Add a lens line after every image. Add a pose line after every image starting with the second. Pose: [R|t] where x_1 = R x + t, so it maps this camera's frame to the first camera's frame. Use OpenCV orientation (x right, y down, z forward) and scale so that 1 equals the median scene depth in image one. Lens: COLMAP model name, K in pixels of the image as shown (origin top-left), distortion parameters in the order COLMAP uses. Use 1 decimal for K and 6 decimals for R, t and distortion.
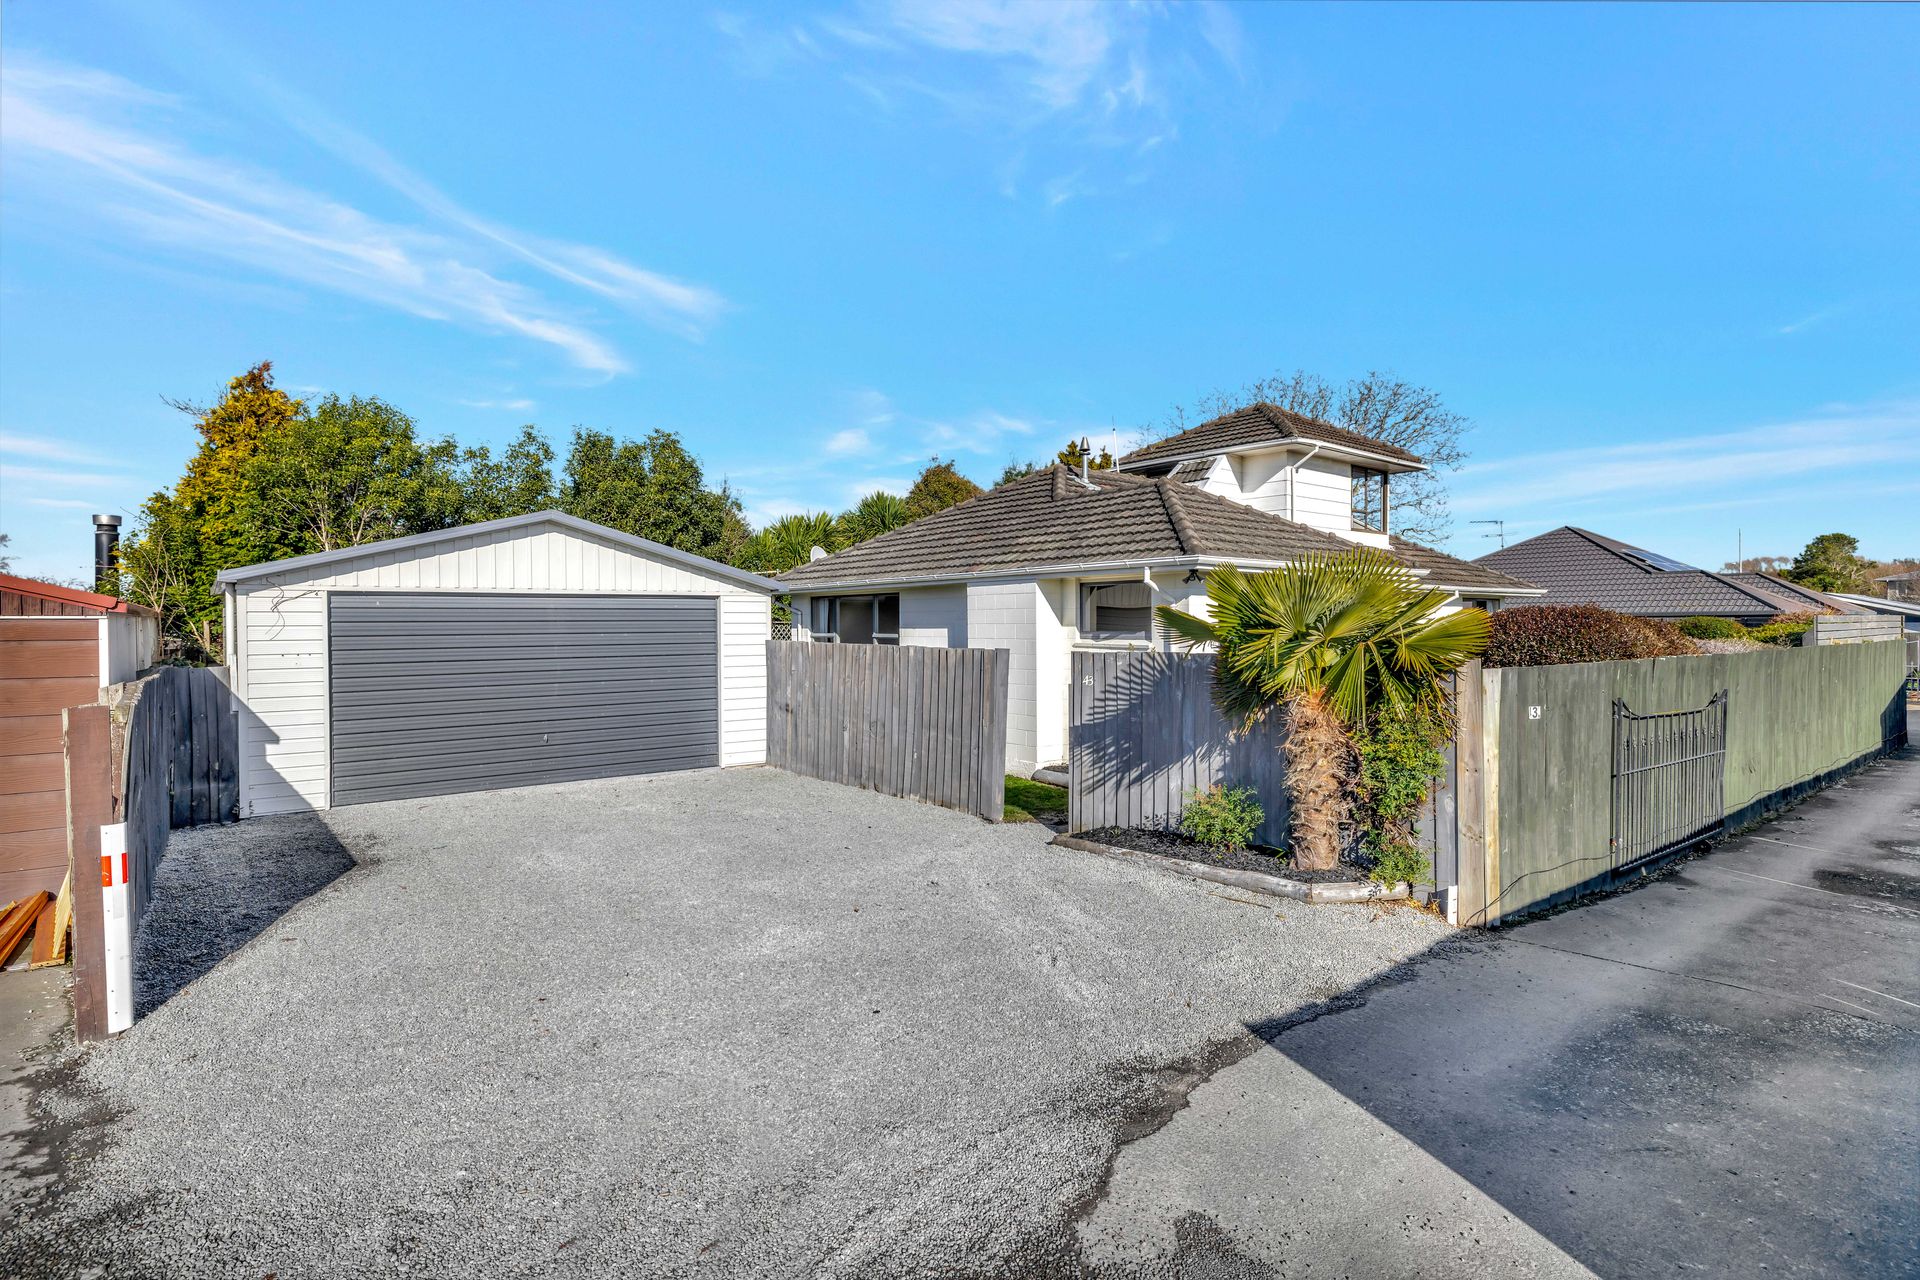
lens RADIAL K [[1027.3, 0, 962.5], [0, 1027.3, 637.3], [0, 0, 1]] dist [-0.002053, -0.000111]
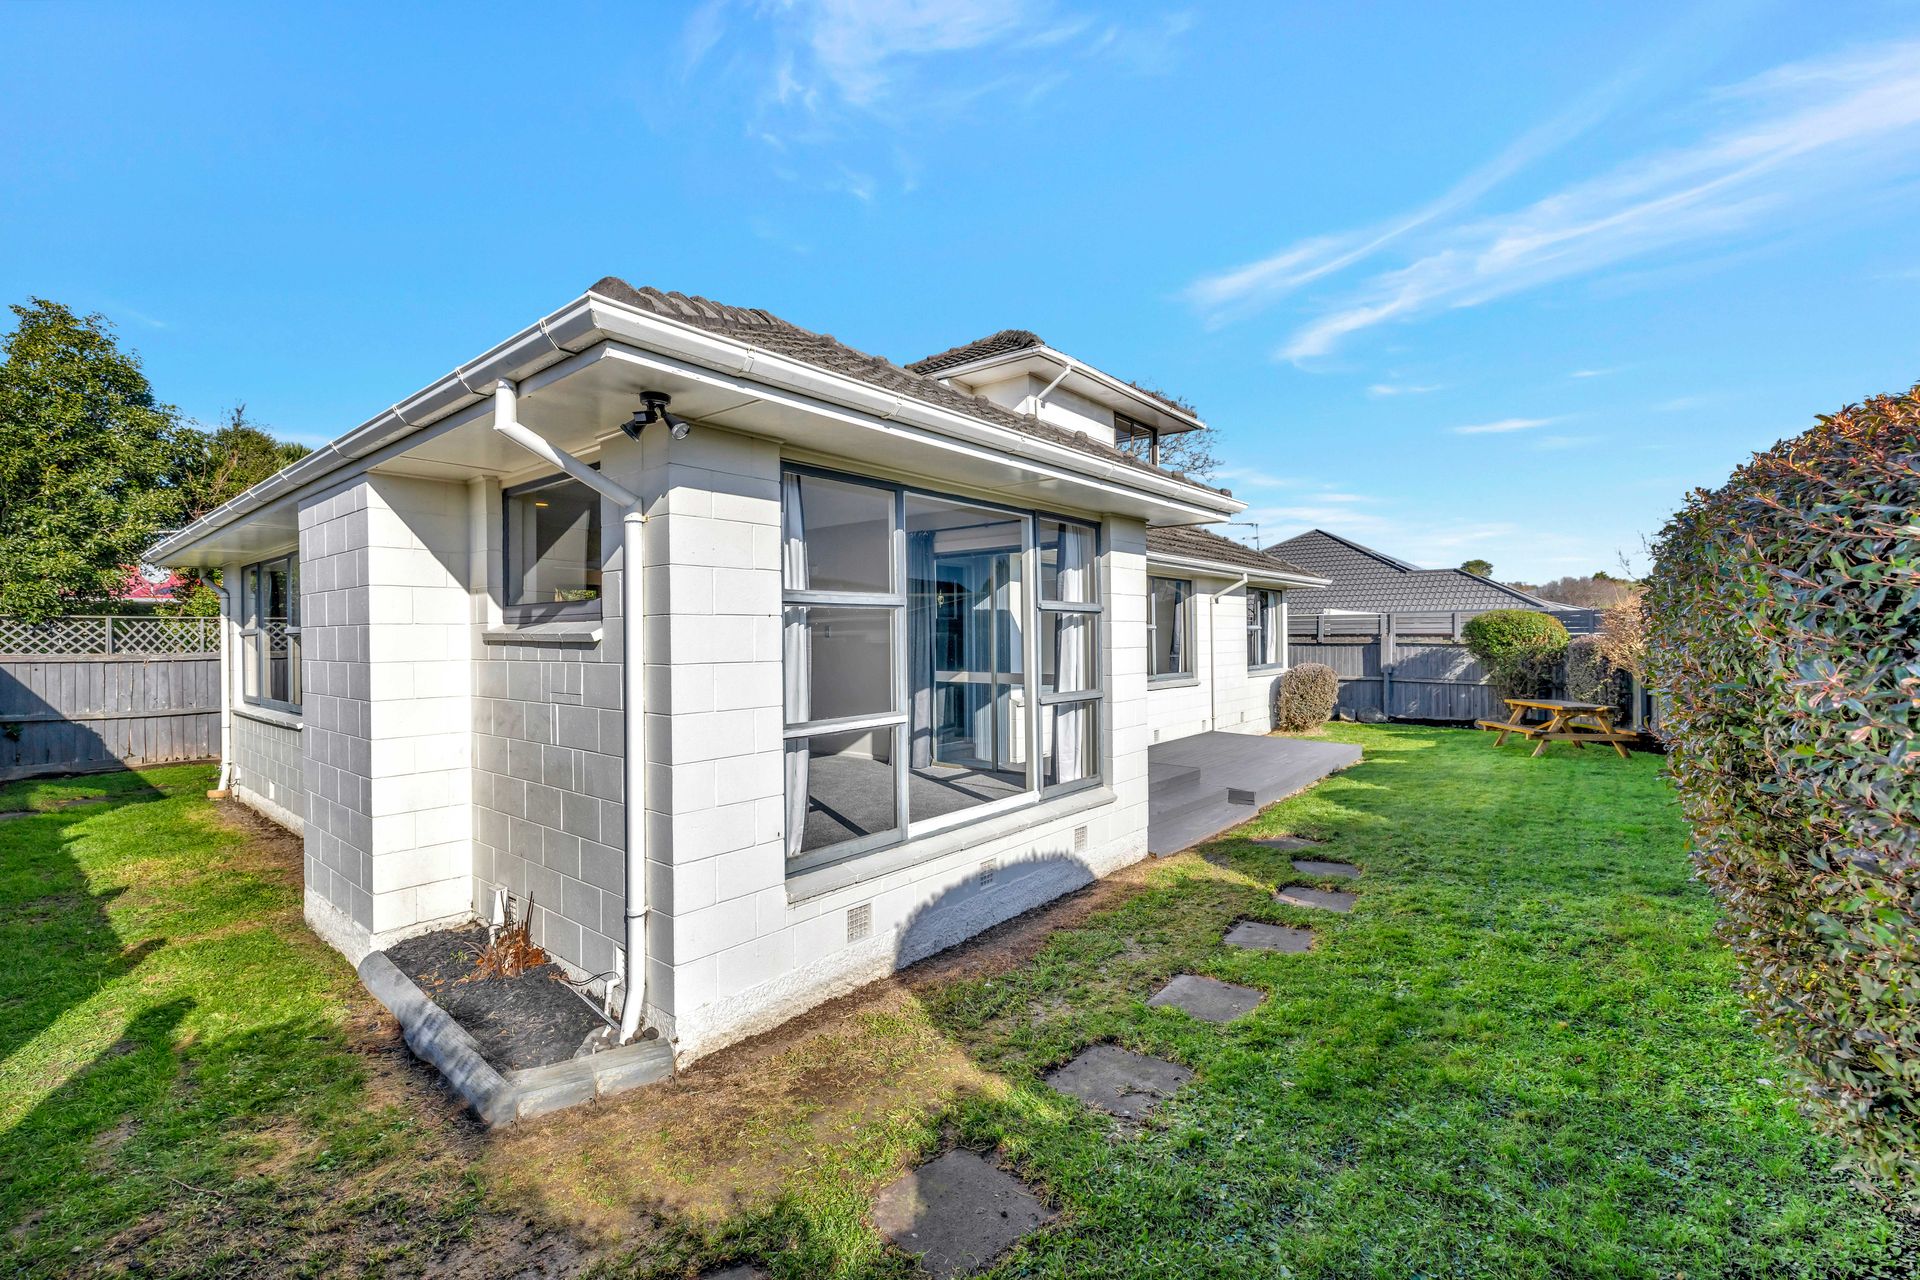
lens RADIAL K [[808.7, 0, 954.0], [0, 808.7, 636.7], [0, 0, 1]] dist [0.000950, 0.000041]
pose [[0.986323, -0.003218, 0.164794, 0.169783], [0.005241, 0.999916, -0.011847, 0.008289], [-0.164742, 0.012548, 0.986257, 0.450775]]
